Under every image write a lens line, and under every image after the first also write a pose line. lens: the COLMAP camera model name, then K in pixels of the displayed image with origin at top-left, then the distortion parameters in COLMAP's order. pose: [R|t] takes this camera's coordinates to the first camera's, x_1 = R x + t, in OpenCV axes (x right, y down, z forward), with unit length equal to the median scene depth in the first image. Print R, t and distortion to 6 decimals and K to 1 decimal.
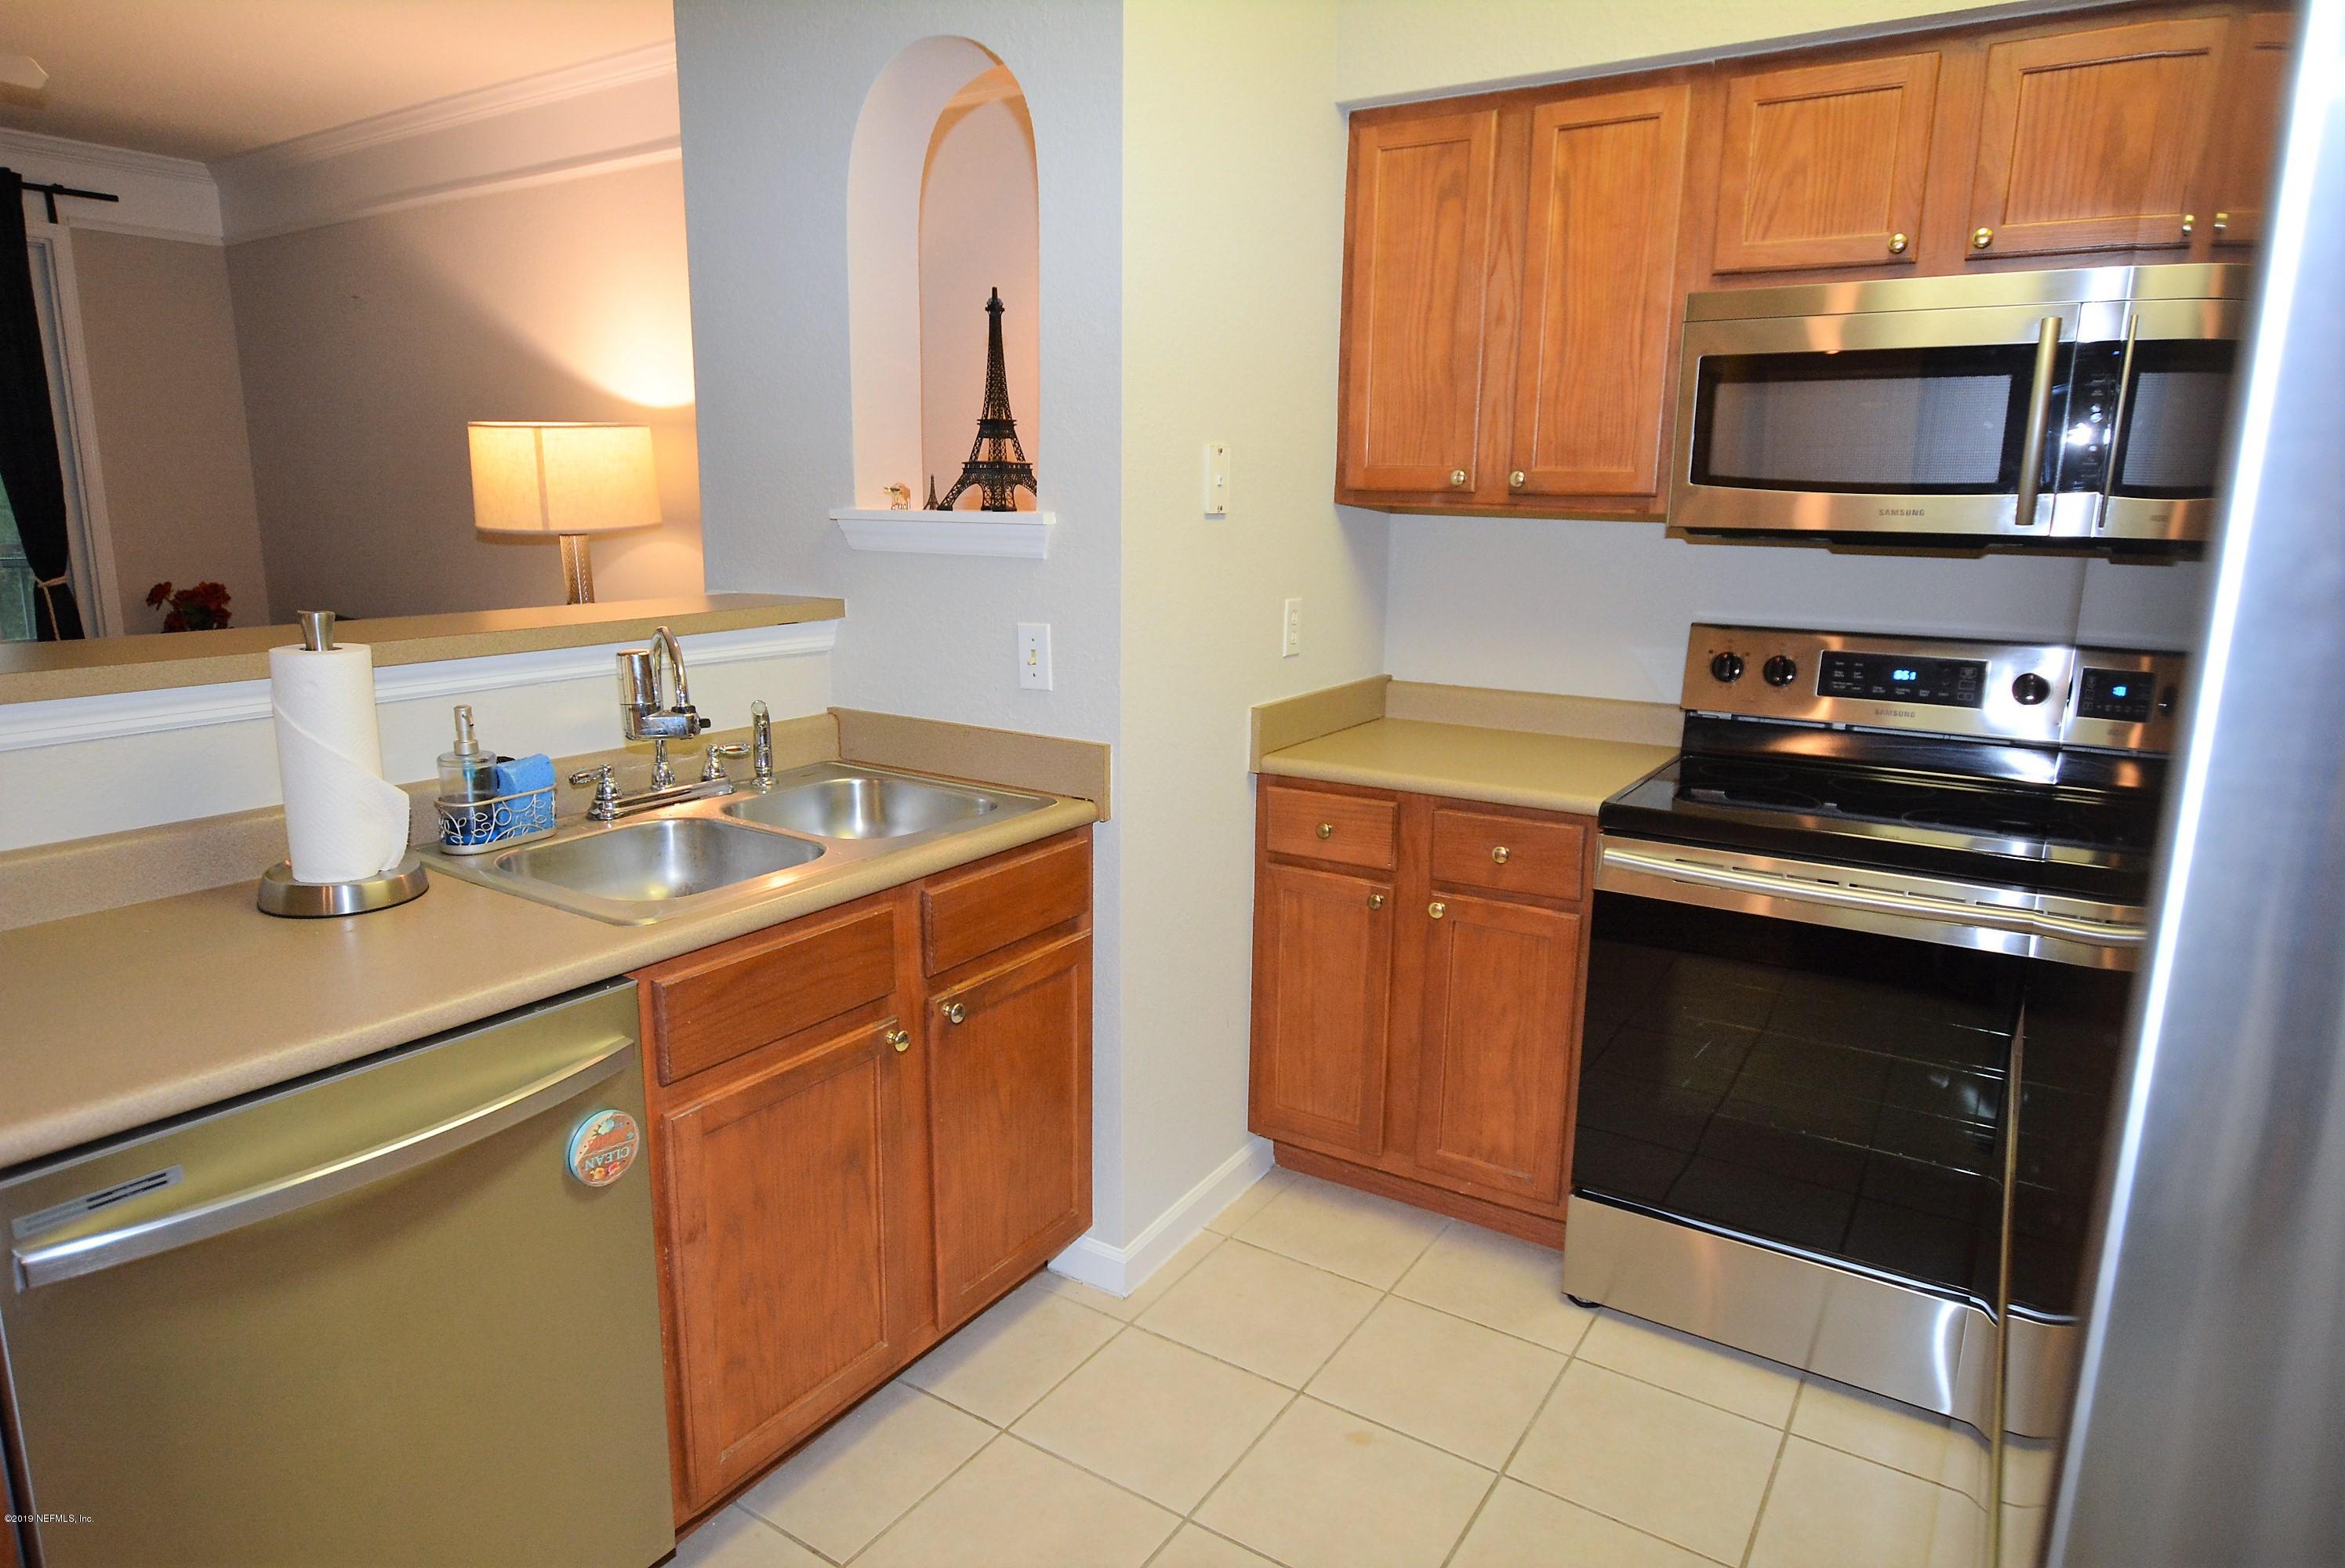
lens RADIAL K [[1362.3, 0, 1172.5], [0, 1362.3, 784.0], [0, 0, 1]] dist [-0.027500, 0.018906]
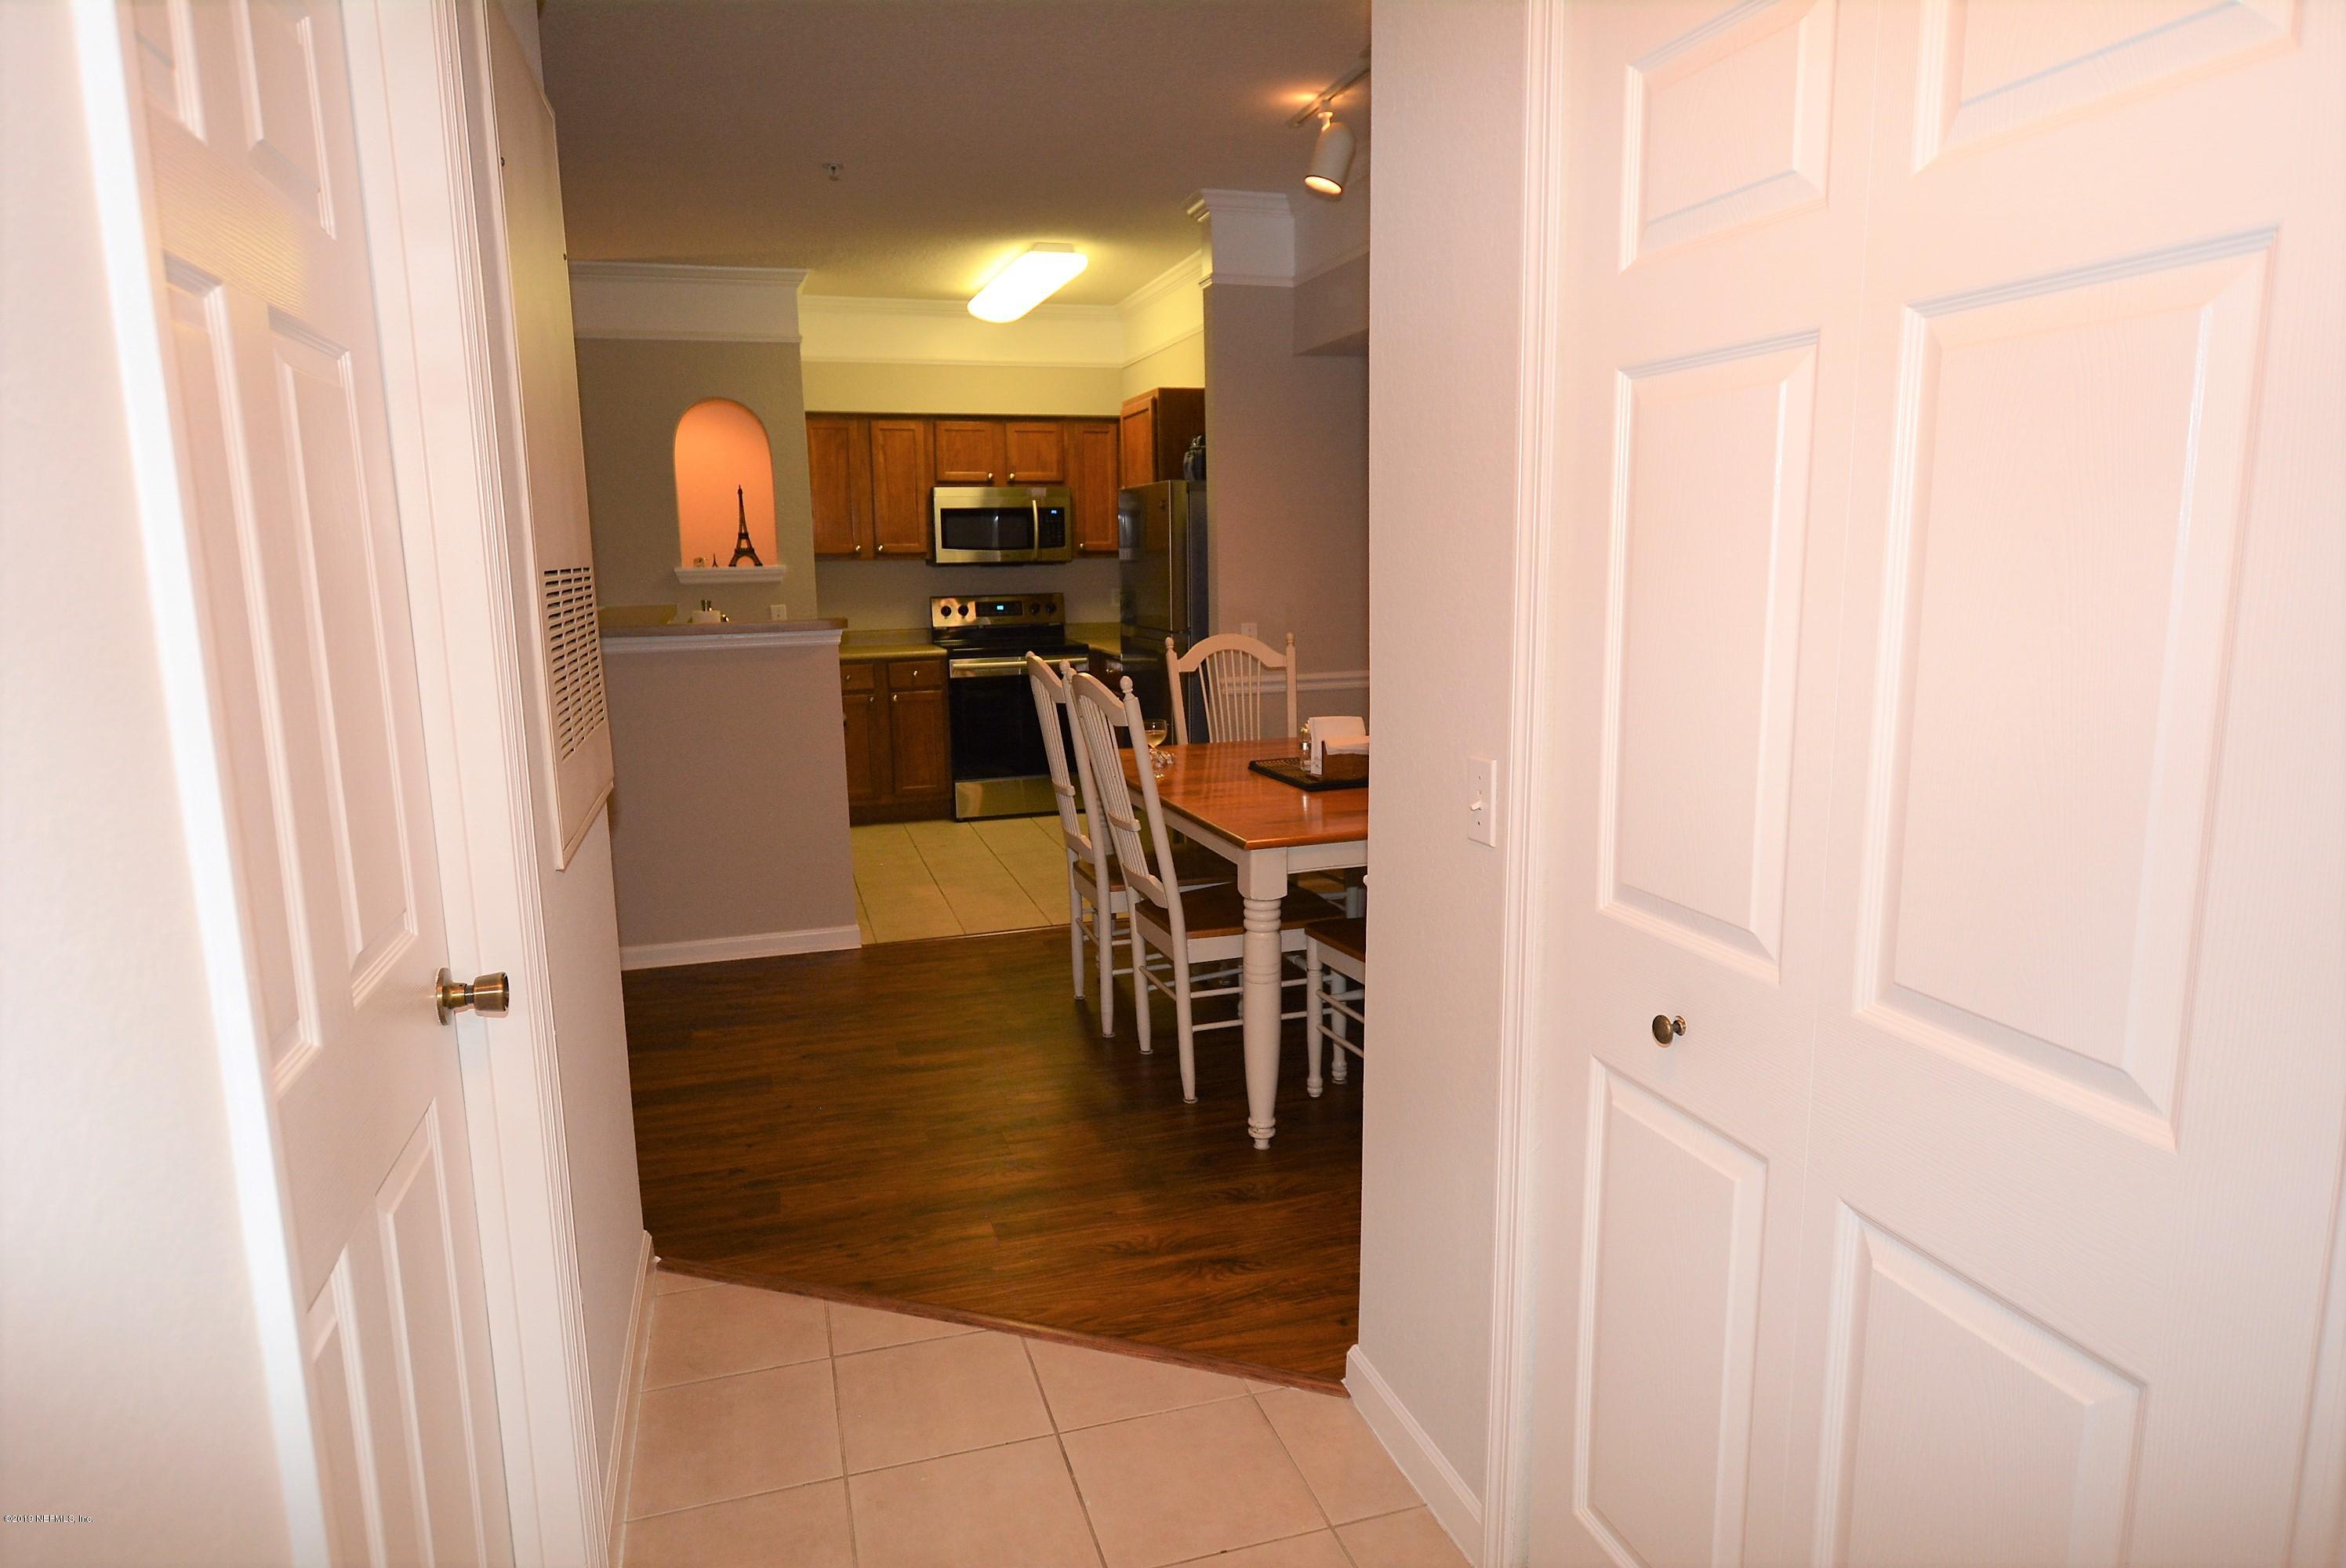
lens RADIAL K [[1362.9, 0, 1173.0], [0, 1362.9, 784.0], [0, 0, 1]] dist [-0.027500, 0.018906]
pose [[0.634974, -0.154606, 0.756905, -1.603501], [0.182151, 0.982108, 0.047799, 0.235373], [-0.750753, 0.107520, 0.651775, -1.266581]]
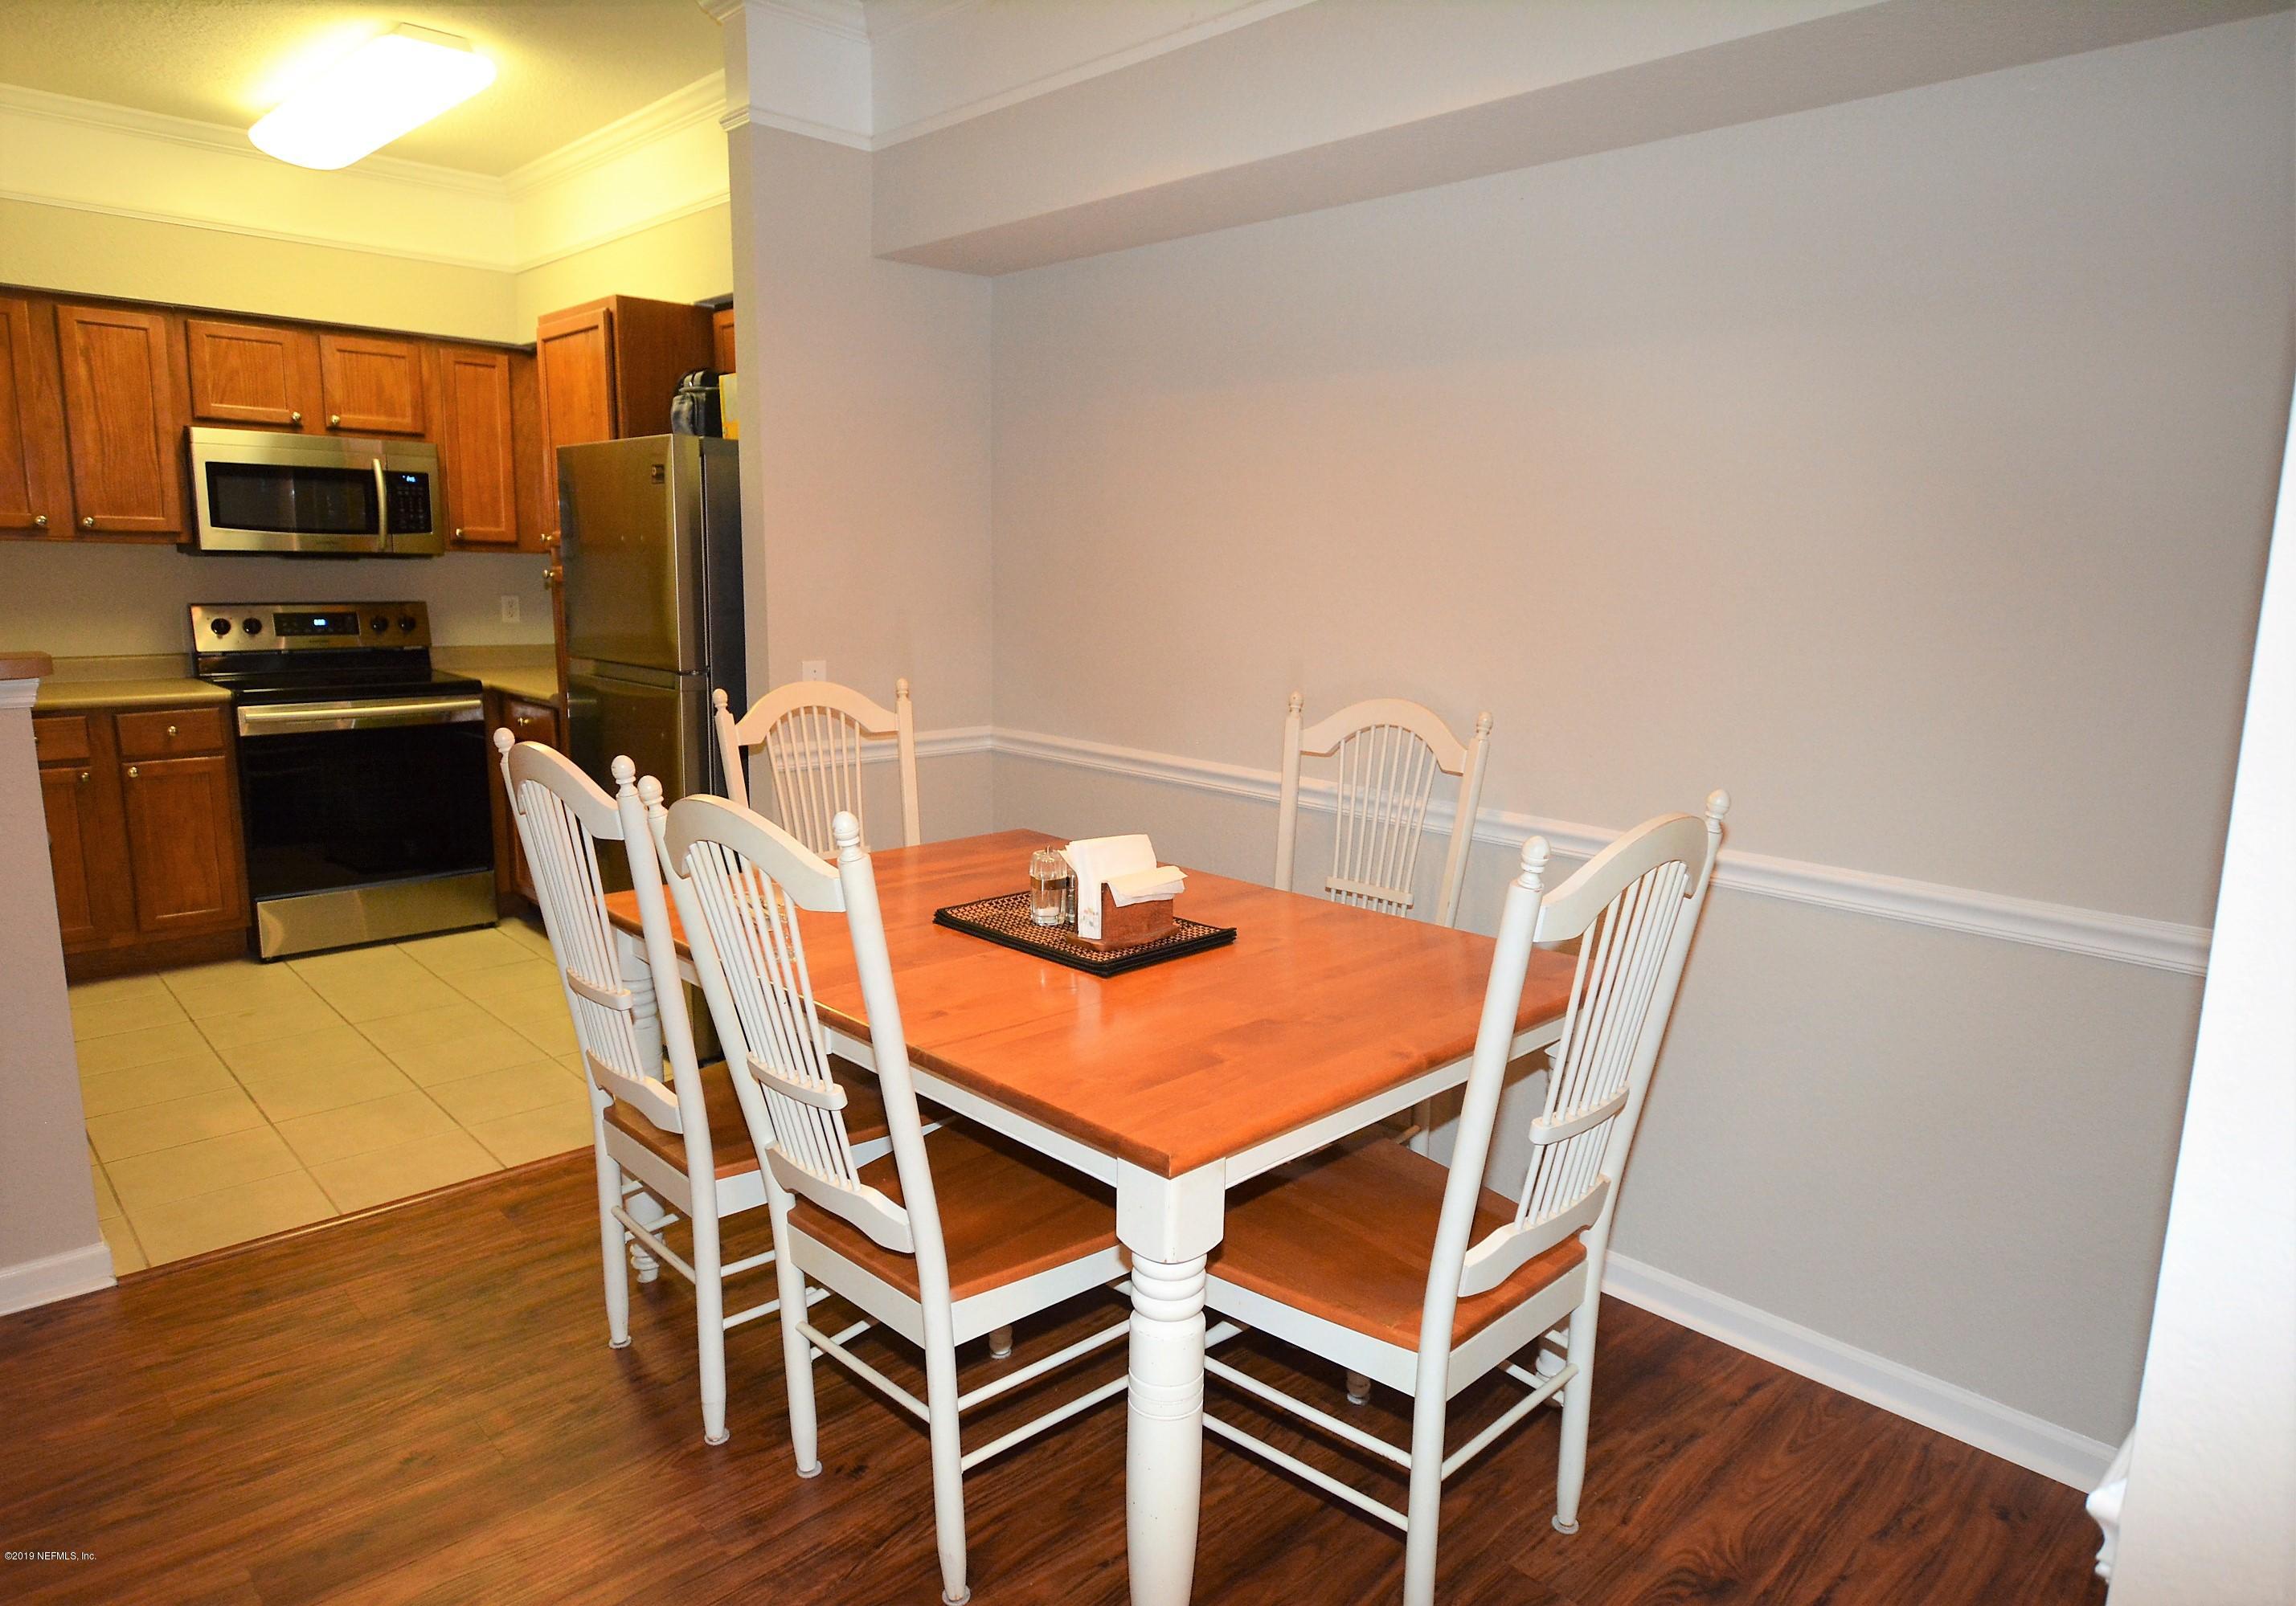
lens RADIAL K [[1383.2, 0, 1185.8], [0, 1383.2, 801.9], [0, 0, 1]] dist [0.002289, -0.006515]
pose [[0.212587, -0.178580, 0.960685, -1.192044], [0.181262, 0.973301, 0.140814, 0.122253], [-0.960183, 0.144201, 0.239281, -0.684641]]
